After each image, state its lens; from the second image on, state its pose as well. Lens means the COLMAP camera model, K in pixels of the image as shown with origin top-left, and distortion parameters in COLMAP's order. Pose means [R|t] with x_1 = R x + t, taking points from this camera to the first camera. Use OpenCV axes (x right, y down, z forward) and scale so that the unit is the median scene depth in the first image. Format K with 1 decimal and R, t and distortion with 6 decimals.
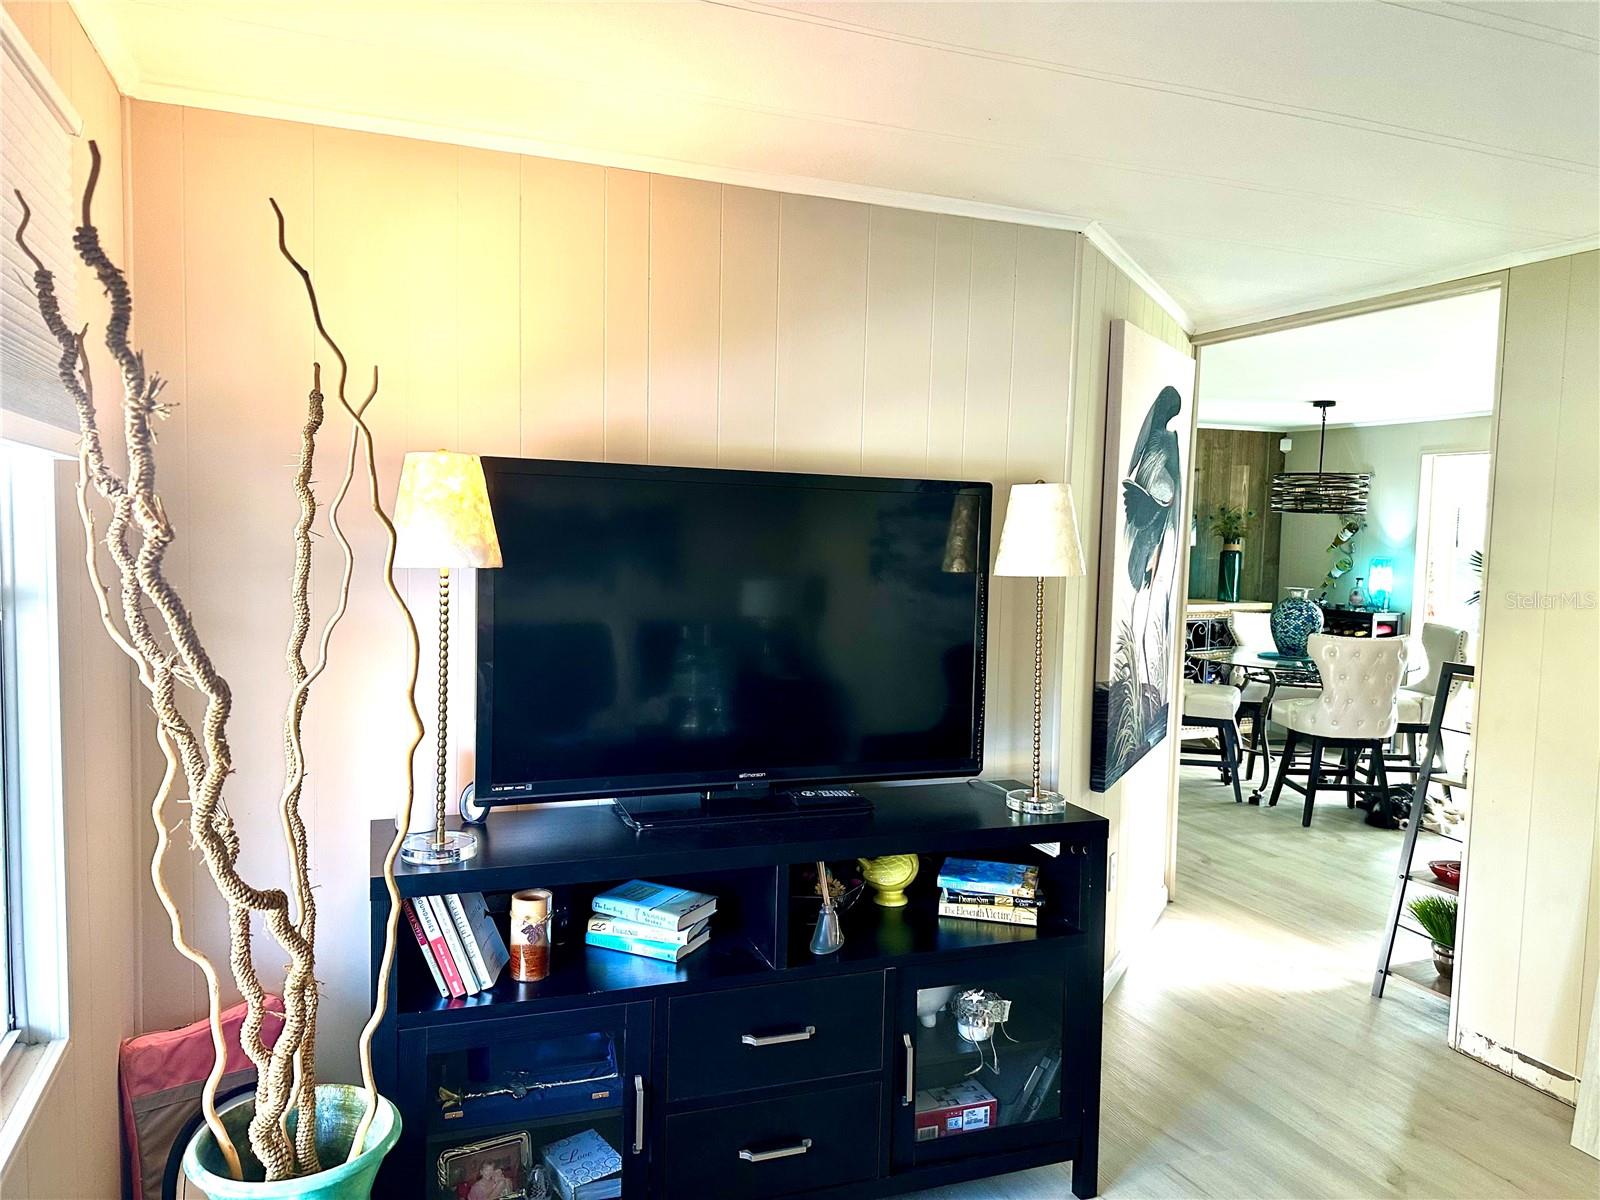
lens RADIAL K [[1115.0, 0, 790.1], [0, 1115.0, 613.4], [0, 0, 1]] dist [0.045228, -0.065075]
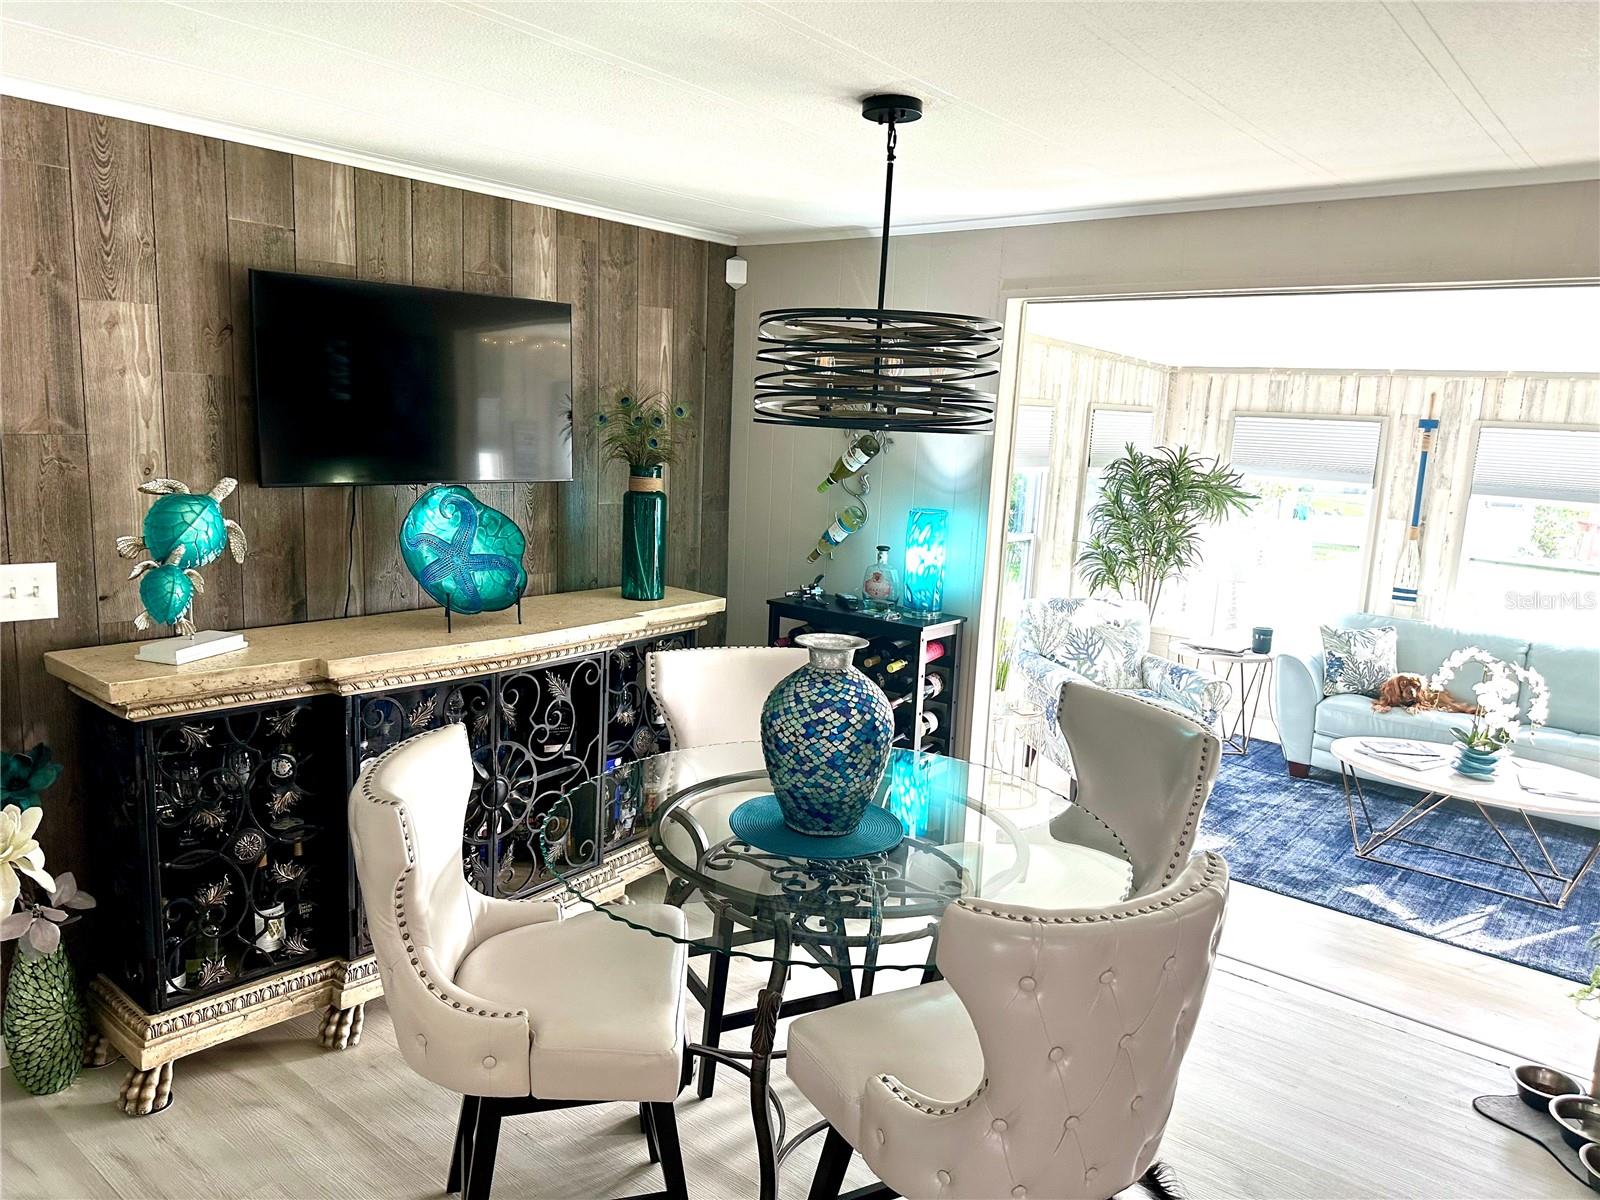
lens RADIAL K [[1115.0, 0, 803.1], [0, 1115.0, 627.6], [0, 0, 1]] dist [0.045228, -0.065075]
pose [[0.865718, -0.075591, 0.494792, 0.218878], [0.014151, 0.991832, 0.126767, -0.058347], [-0.500332, -0.102743, 0.859716, 0.568666]]
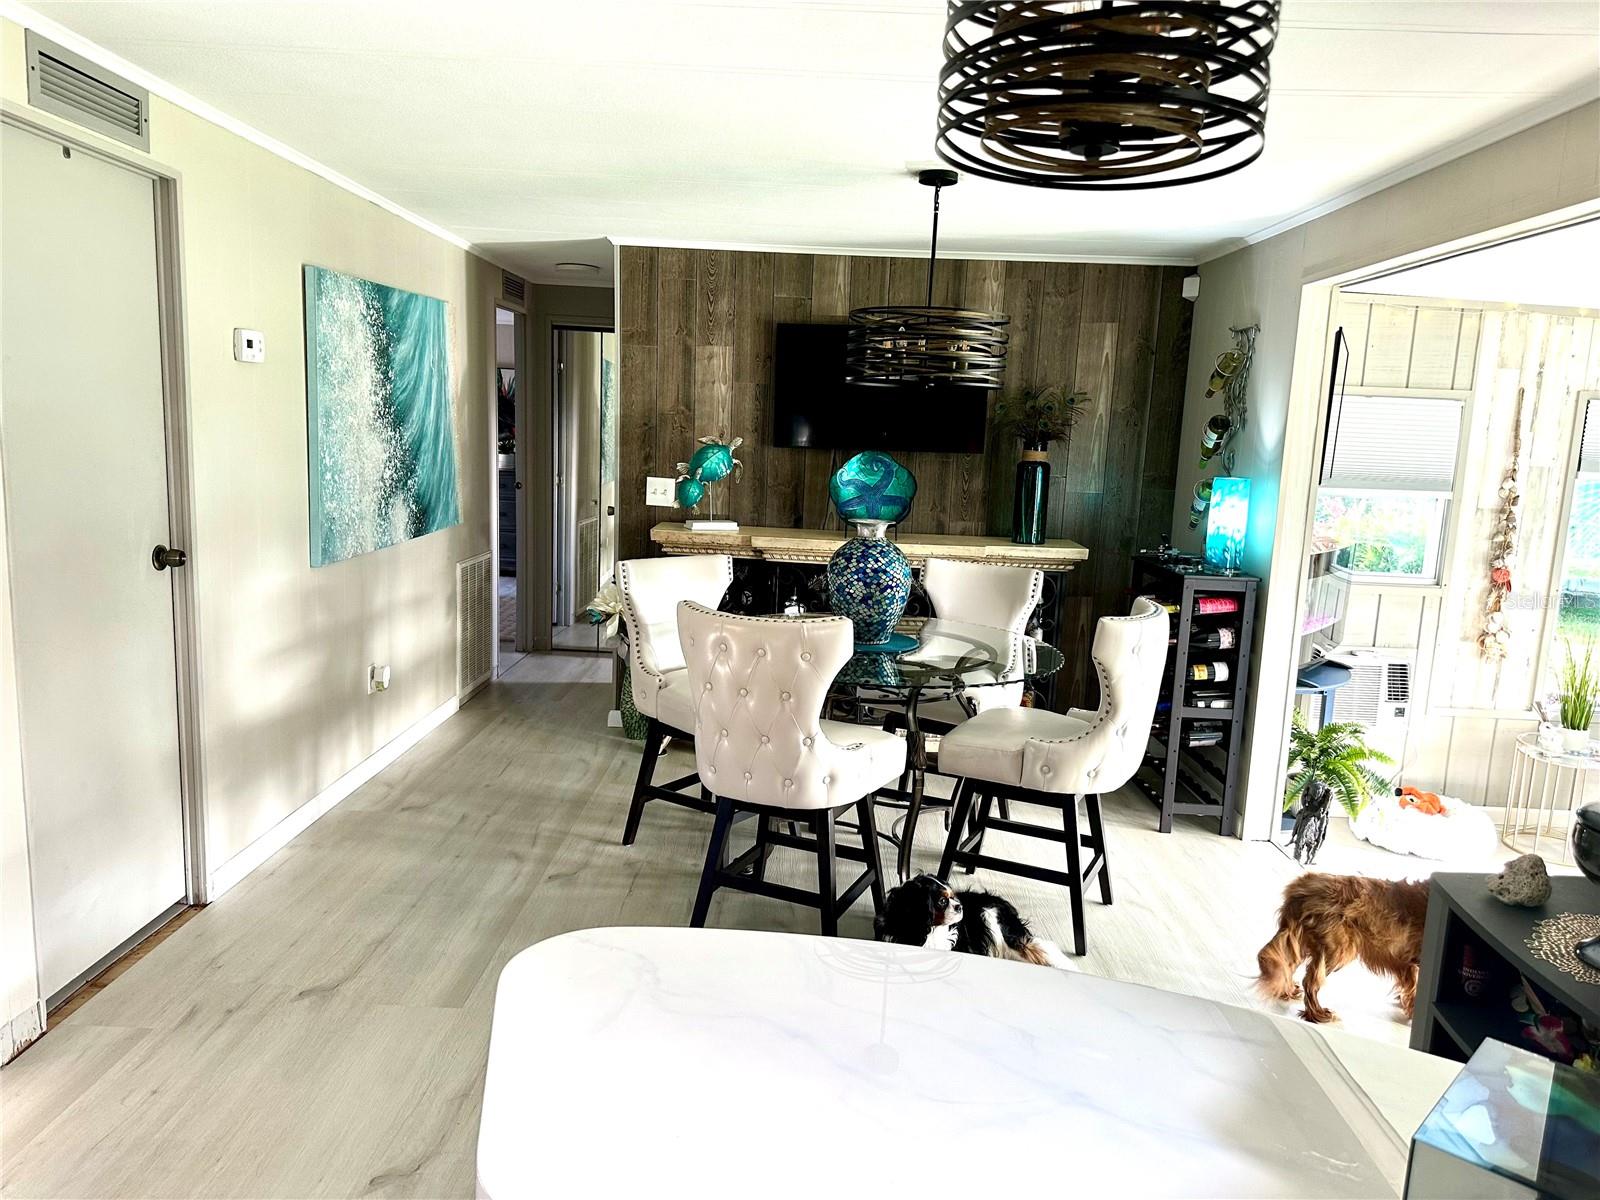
lens RADIAL K [[1115.0, 0, 800.8], [0, 1115.0, 621.5], [0, 0, 1]] dist [0.045228, -0.065075]
pose [[0.928231, 0.077462, -0.363850, 0.510424], [-0.050011, 0.995186, 0.084286, -0.013829], [0.368628, -0.060040, 0.927636, 0.379971]]
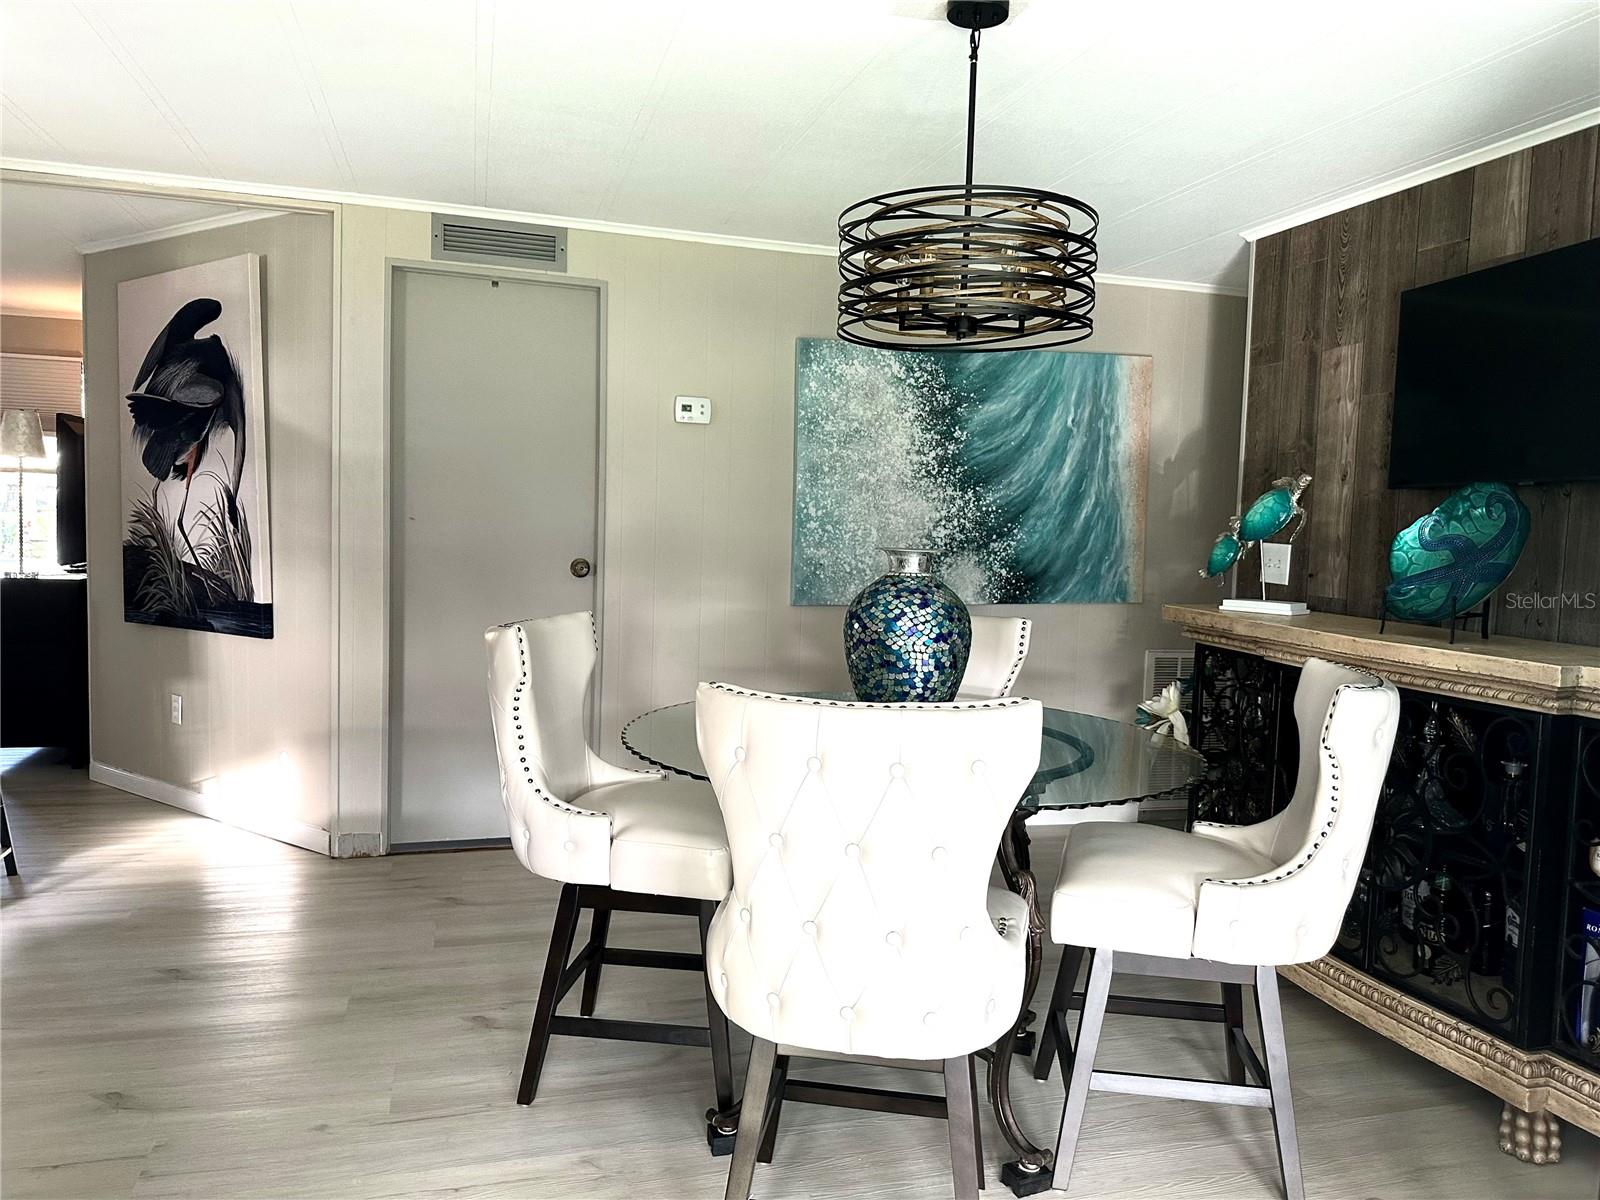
lens RADIAL K [[1115.0, 0, 784.8], [0, 1115.0, 612.4], [0, 0, 1]] dist [0.045228, -0.065075]
pose [[-0.079183, 0.054474, -0.995371, 0.673731], [-0.117516, 0.991033, 0.063585, -0.015574], [0.989909, 0.122006, -0.072072, 0.802638]]
